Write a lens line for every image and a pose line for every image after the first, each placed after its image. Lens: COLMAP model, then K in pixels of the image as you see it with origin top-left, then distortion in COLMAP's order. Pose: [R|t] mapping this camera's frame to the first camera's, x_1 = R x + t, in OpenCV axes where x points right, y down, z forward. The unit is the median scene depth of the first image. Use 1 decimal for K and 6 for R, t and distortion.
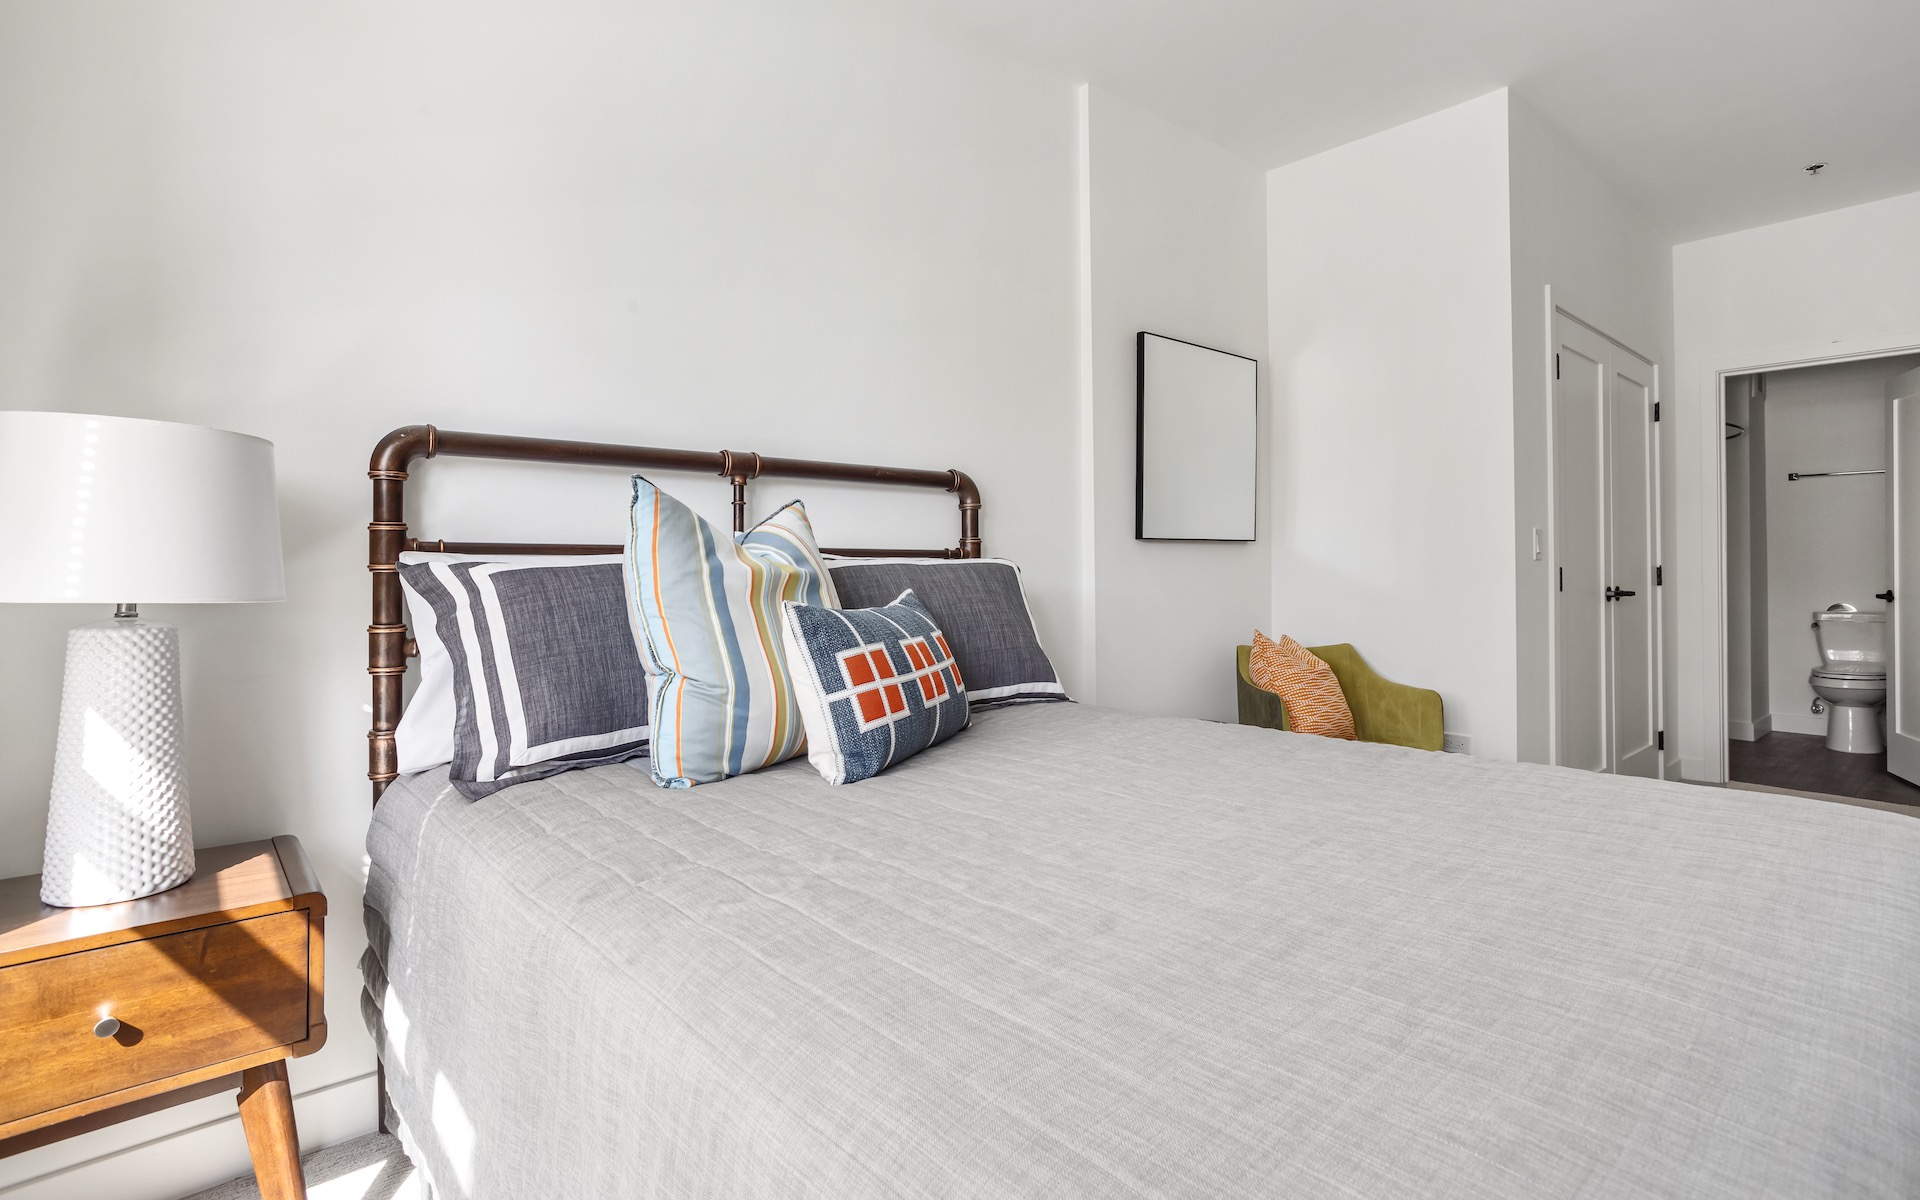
lens RADIAL K [[941.5, 0, 956.2], [0, 941.5, 564.0], [0, 0, 1]] dist [-0.050741, 0.033020]
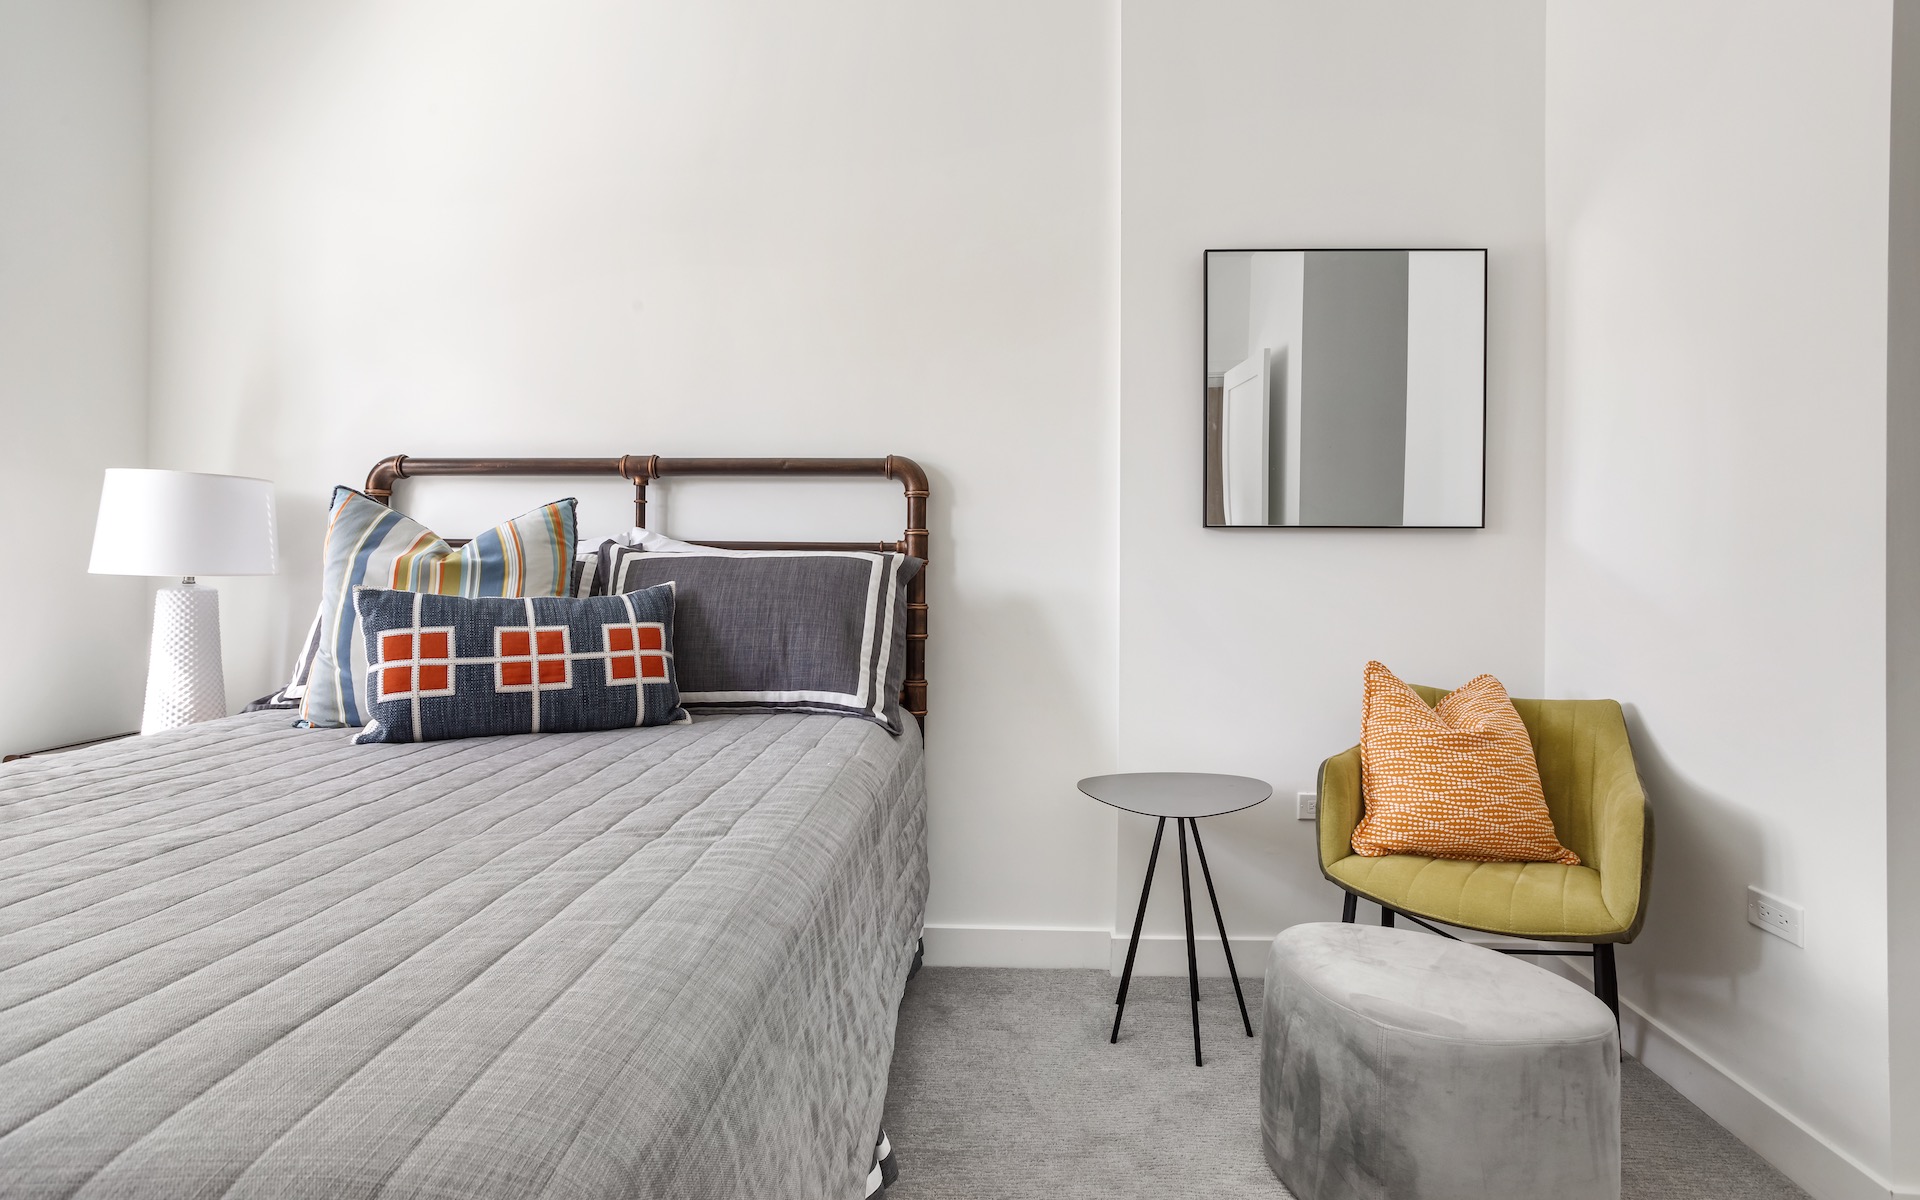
lens RADIAL K [[941.5, 0, 956.2], [0, 941.5, 564.0], [0, 0, 1]] dist [-0.050741, 0.033020]
pose [[0.723649, 0.011693, -0.690070, 0.805253], [-0.008294, 0.999932, 0.008245, -0.002727], [0.690119, -0.000243, 0.723696, 0.454889]]
